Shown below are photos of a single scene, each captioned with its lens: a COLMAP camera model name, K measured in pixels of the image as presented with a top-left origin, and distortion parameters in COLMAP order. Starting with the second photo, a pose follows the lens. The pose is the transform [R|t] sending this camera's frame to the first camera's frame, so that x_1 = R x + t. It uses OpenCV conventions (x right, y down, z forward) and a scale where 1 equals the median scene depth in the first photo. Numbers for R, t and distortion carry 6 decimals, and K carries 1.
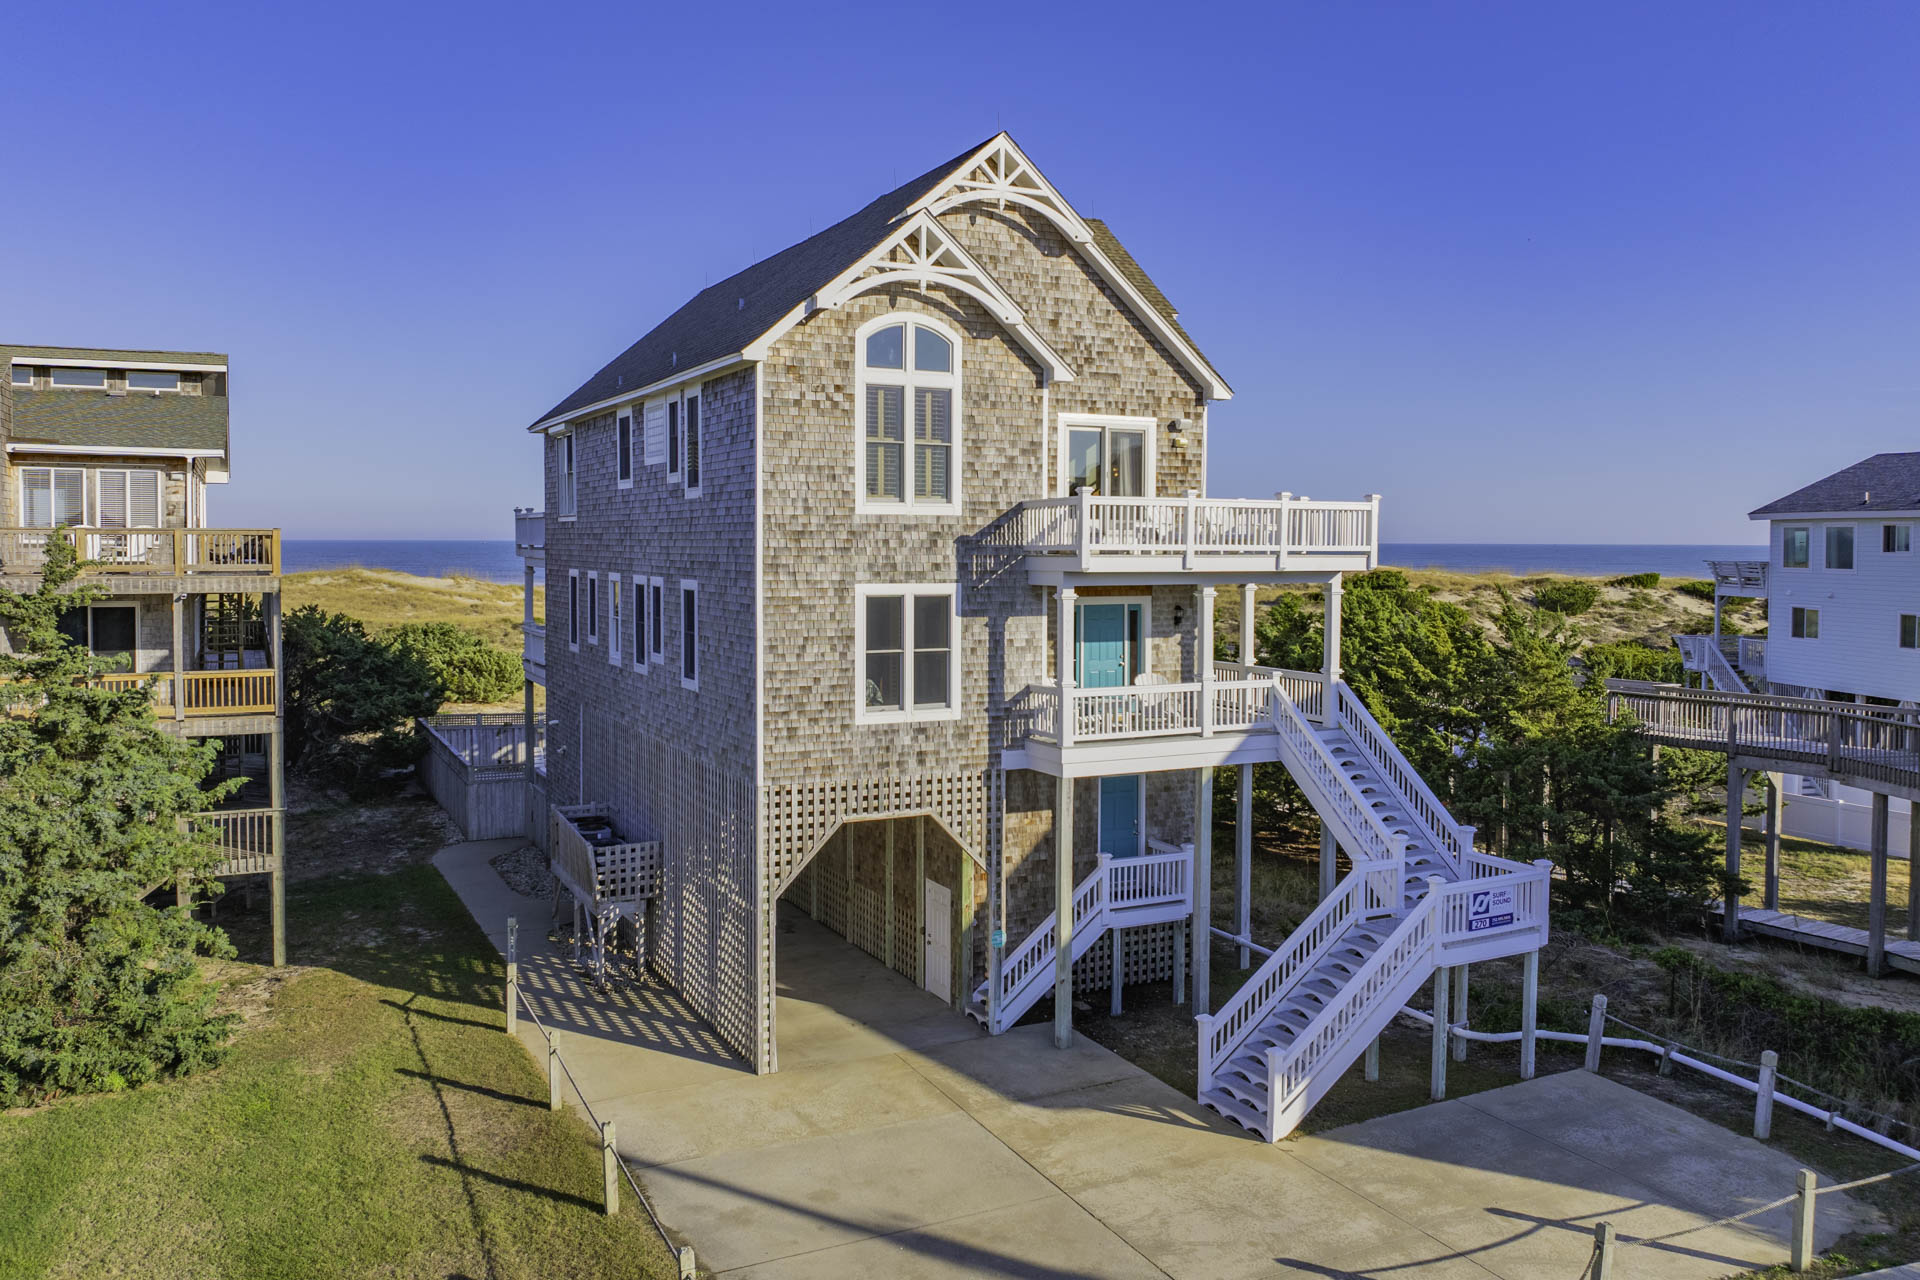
lens RADIAL K [[1478.0, 0, 959.8], [0, 1478.0, 572.2], [0, 0, 1]] dist [-0.036944, -0.005441]
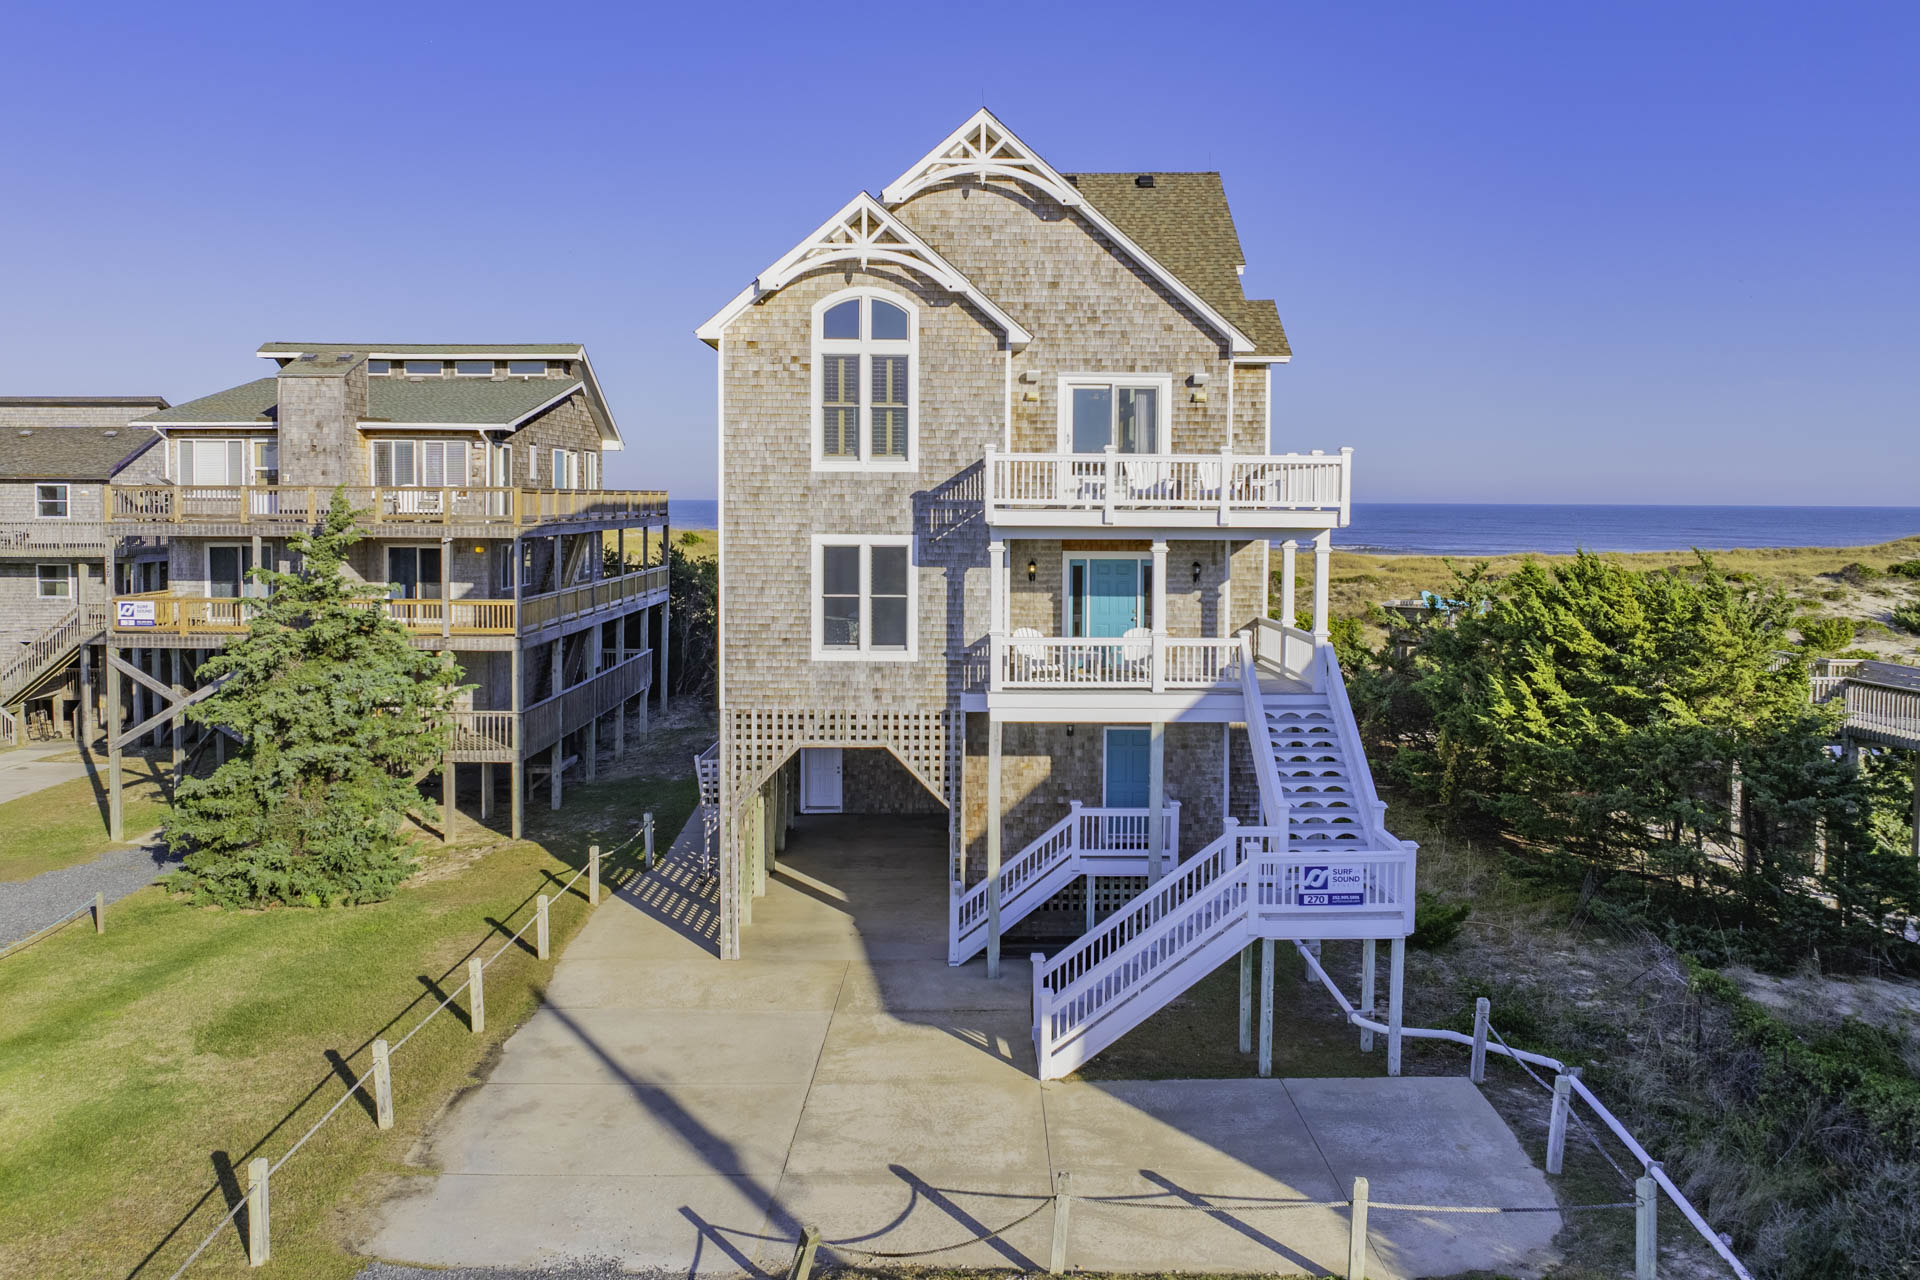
lens RADIAL K [[1498.8, 0, 965.8], [0, 1498.8, 551.2], [0, 0, 1]] dist [-0.034634, -0.010800]
pose [[0.899169, 0.016499, -0.437290, 0.514926], [-0.011759, 0.999839, 0.013544, 0.003930], [0.437443, -0.007036, 0.899219, 0.033218]]
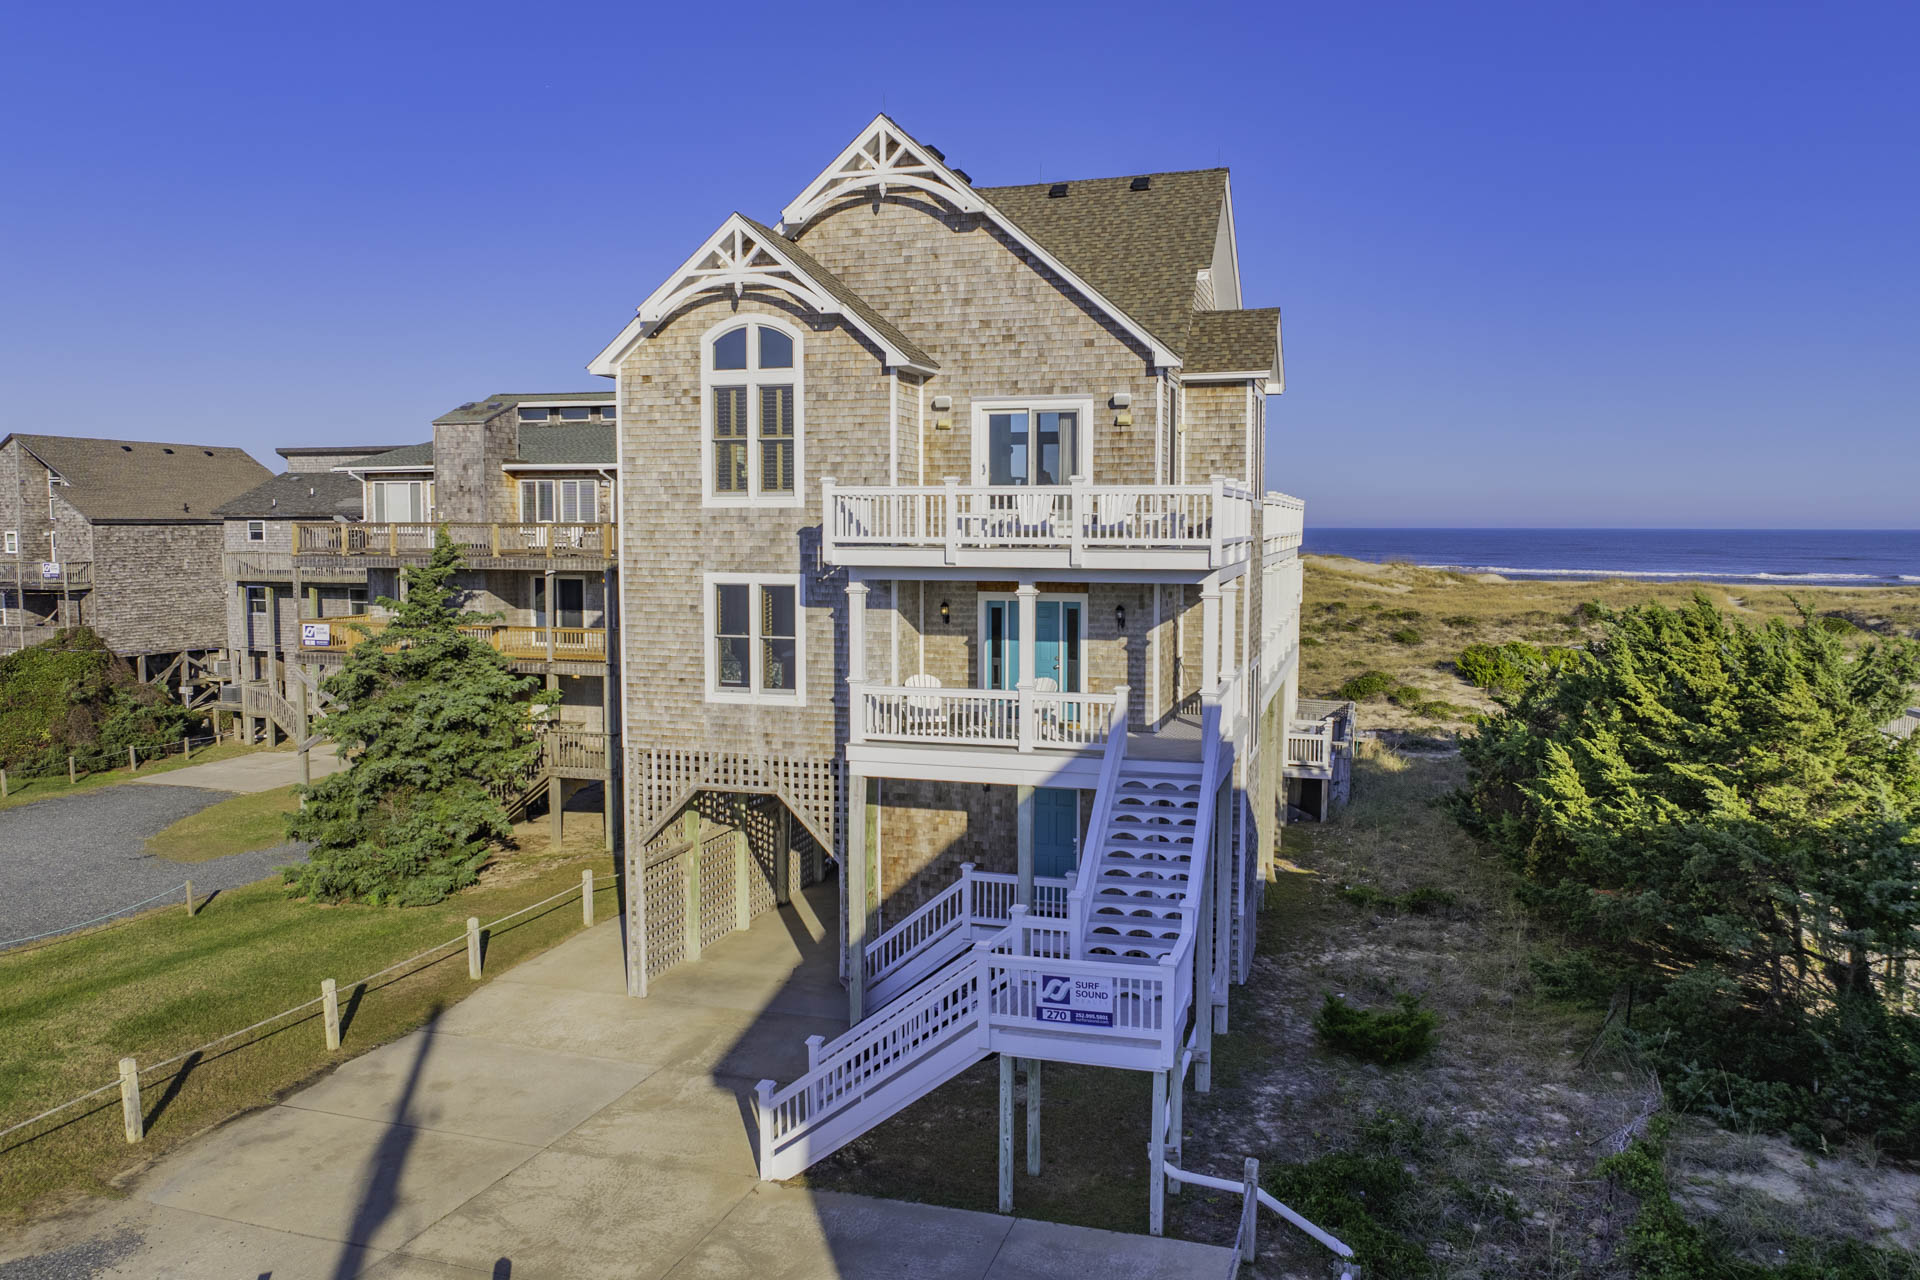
lens RADIAL K [[1370.7, 0, 970.4], [0, 1370.7, 613.0], [0, 0, 1]] dist [-0.038694, 0.000380]
pose [[0.726408, 0.040924, -0.686044, 0.741990], [-0.013539, 0.998884, 0.045250, -0.010132], [0.687130, -0.023581, 0.726152, 0.393798]]
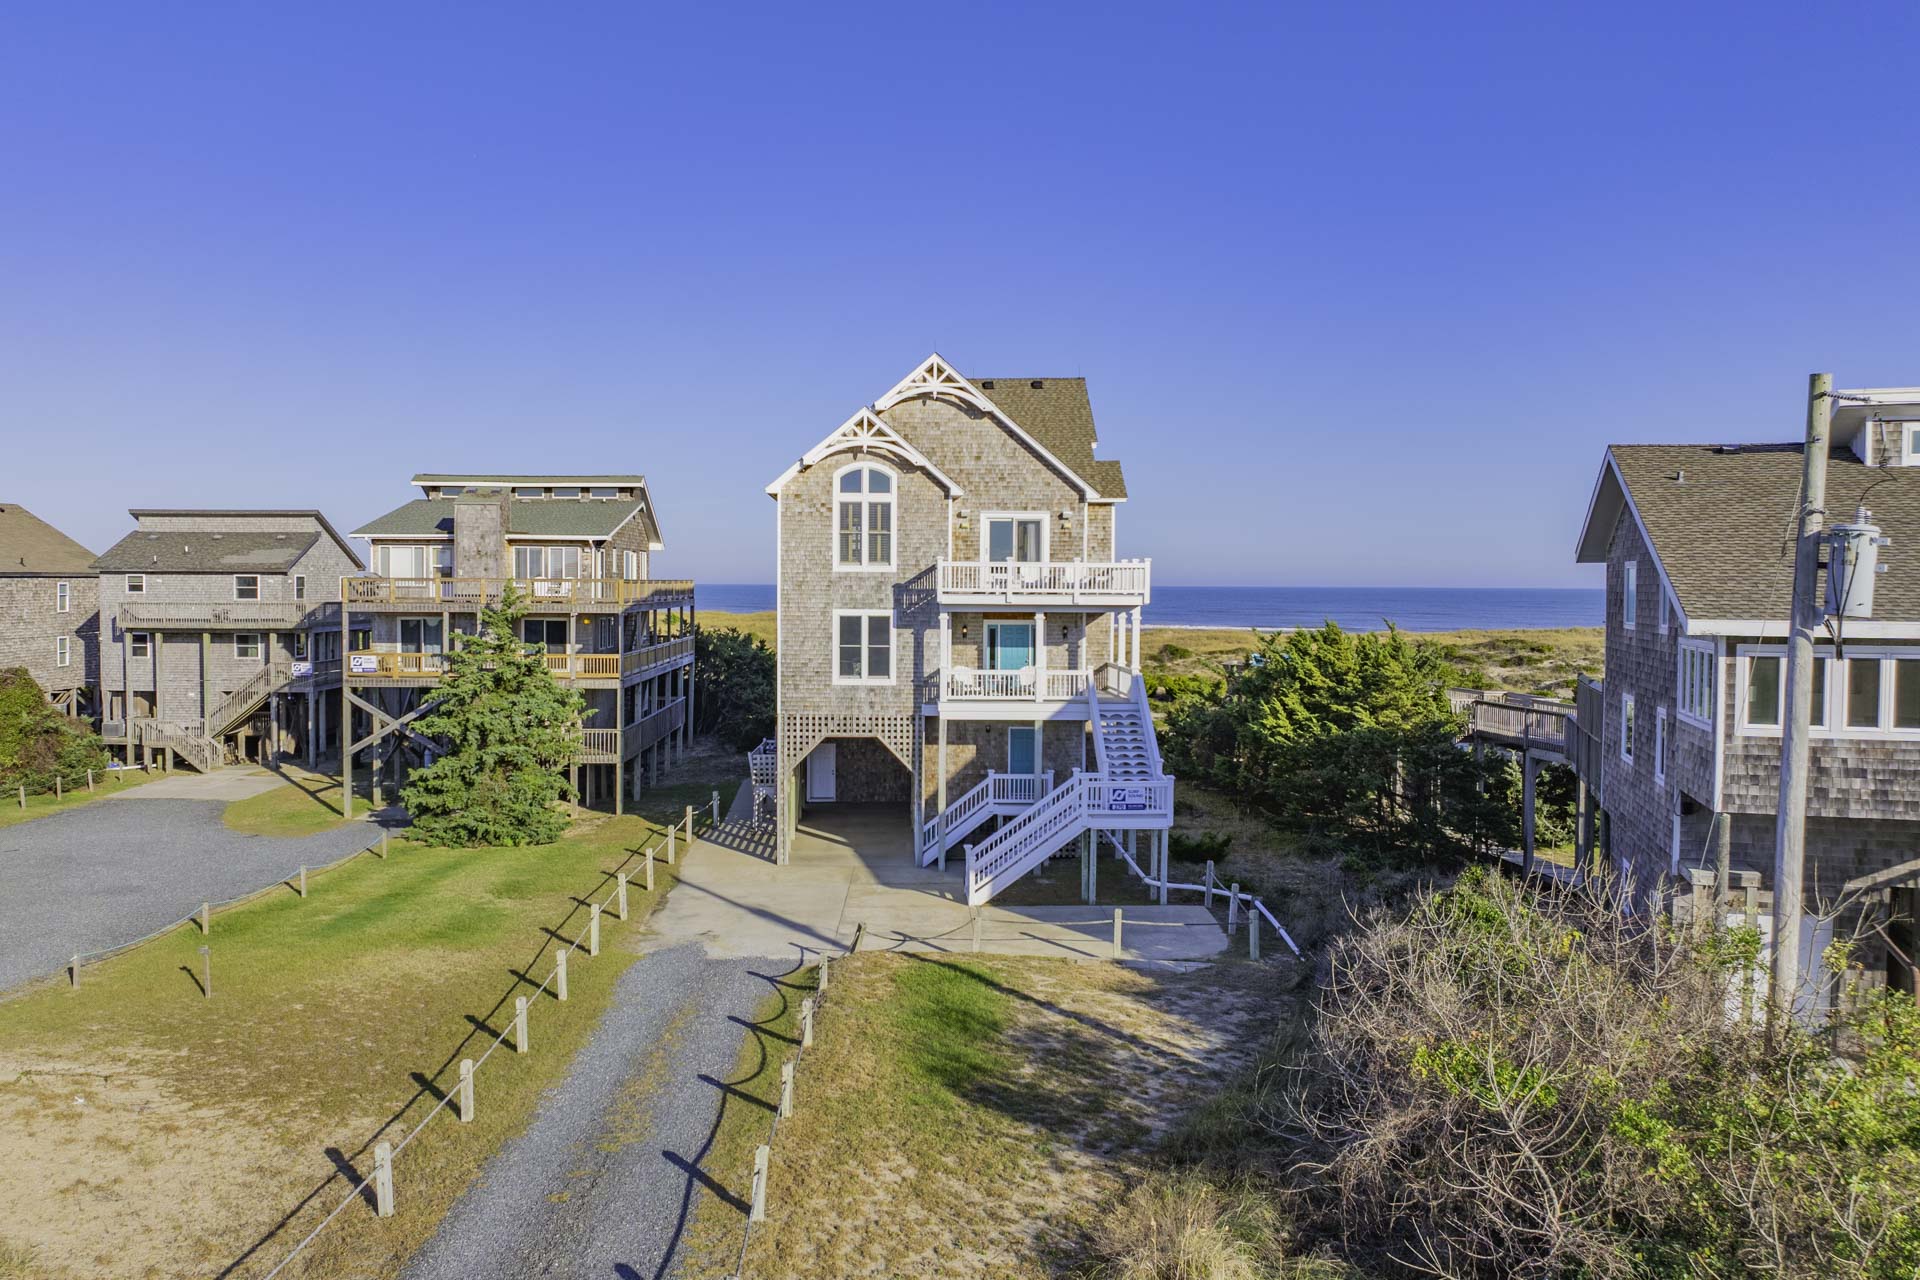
lens RADIAL K [[1462.5, 0, 885.4], [0, 1462.5, 615.8], [0, 0, 1]] dist [-0.034022, -0.007840]
pose [[0.893919, 0.011126, -0.448091, 0.795294], [-0.011872, 0.999929, 0.001143, 0.013045], [0.448072, 0.004298, 0.893987, -0.605370]]
